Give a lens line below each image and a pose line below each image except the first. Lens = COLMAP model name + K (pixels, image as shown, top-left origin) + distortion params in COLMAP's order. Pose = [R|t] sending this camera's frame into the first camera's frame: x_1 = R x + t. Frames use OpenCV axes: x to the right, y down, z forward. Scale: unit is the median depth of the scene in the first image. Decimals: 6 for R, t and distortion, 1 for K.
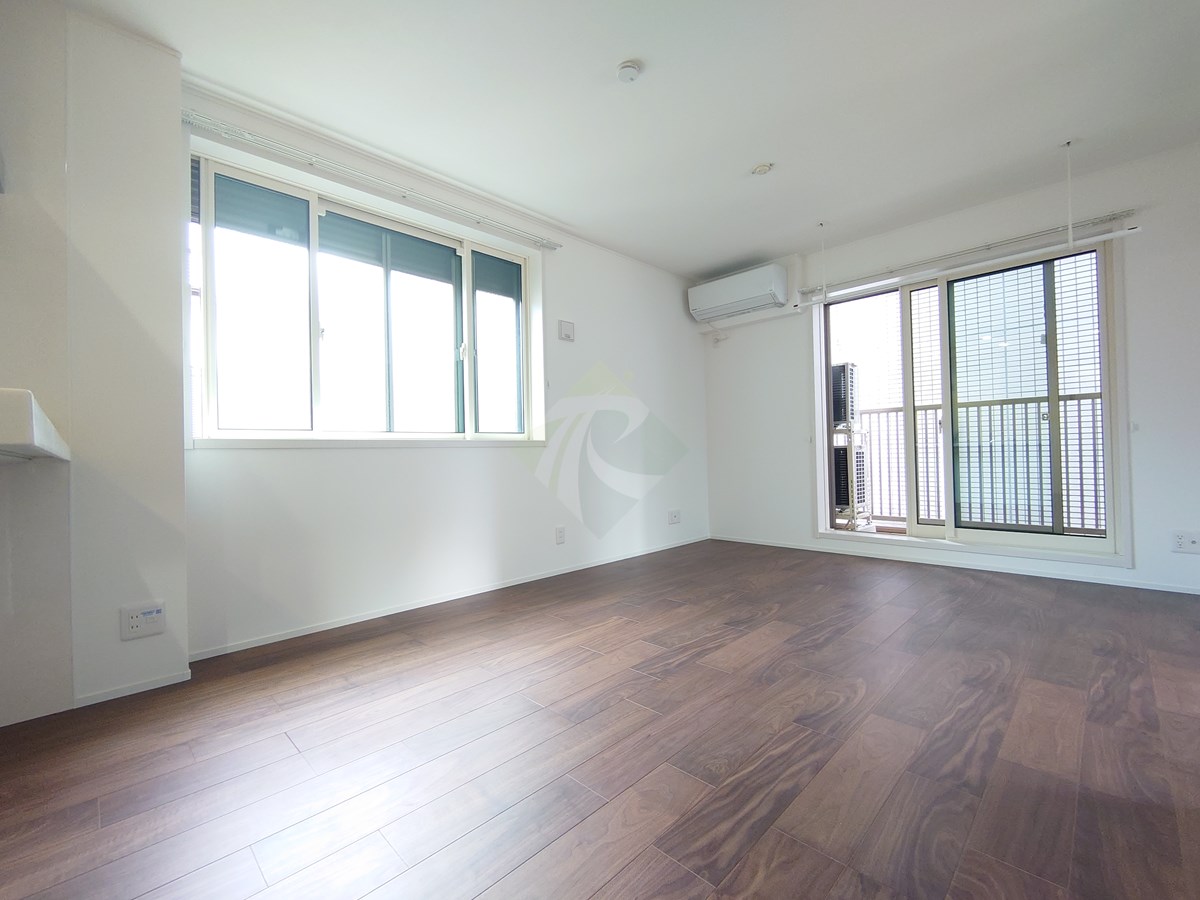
lens RADIAL K [[518.5, 0, 605.0], [0, 518.5, 452.3], [0, 0, 1]] dist [-0.000347, -0.001419]
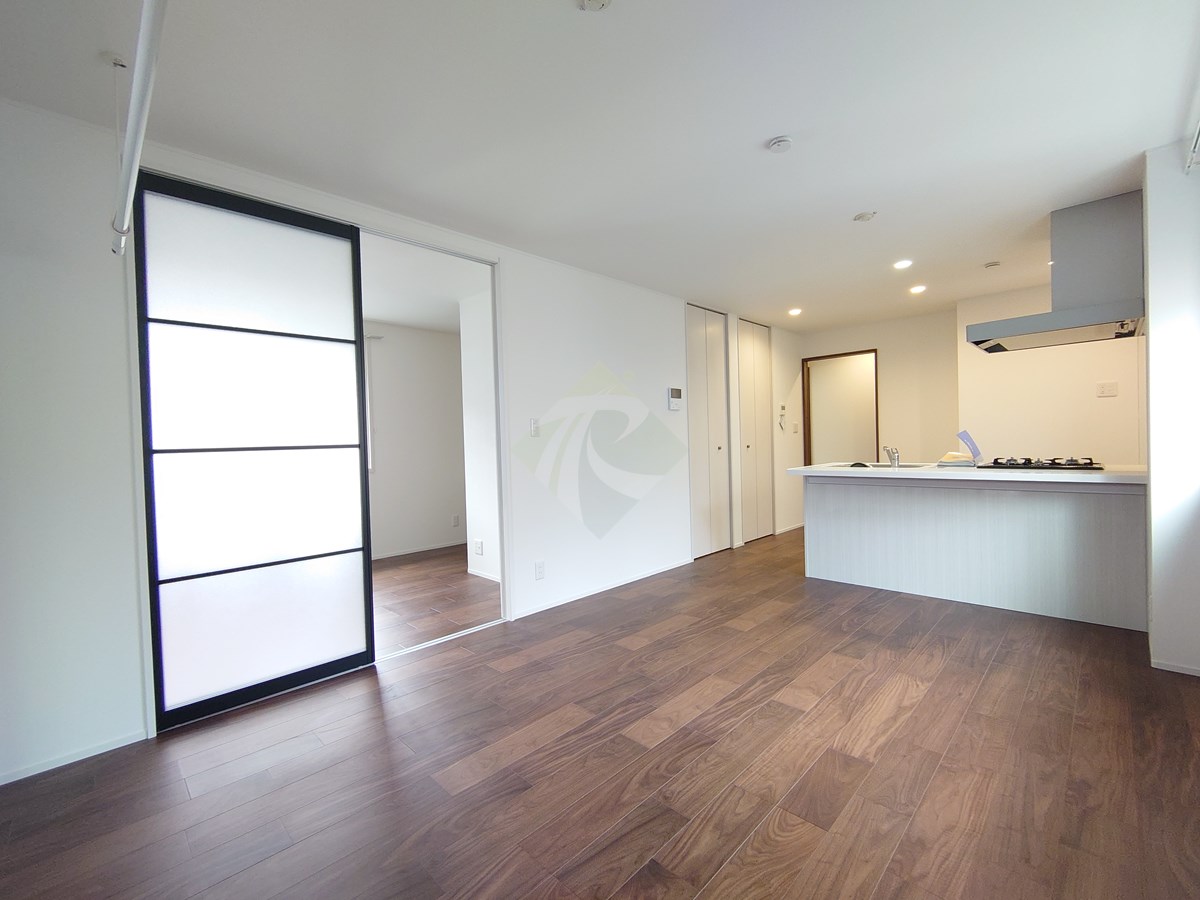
lens RADIAL K [[518.5, 0, 600.8], [0, 518.5, 450.8], [0, 0, 1]] dist [-0.000347, -0.001419]
pose [[-0.998922, 0.046332, 0.002919, 0.413207], [0.046313, 0.998907, -0.006328, -0.119932], [-0.003209, -0.006186, -0.999976, 1.932931]]
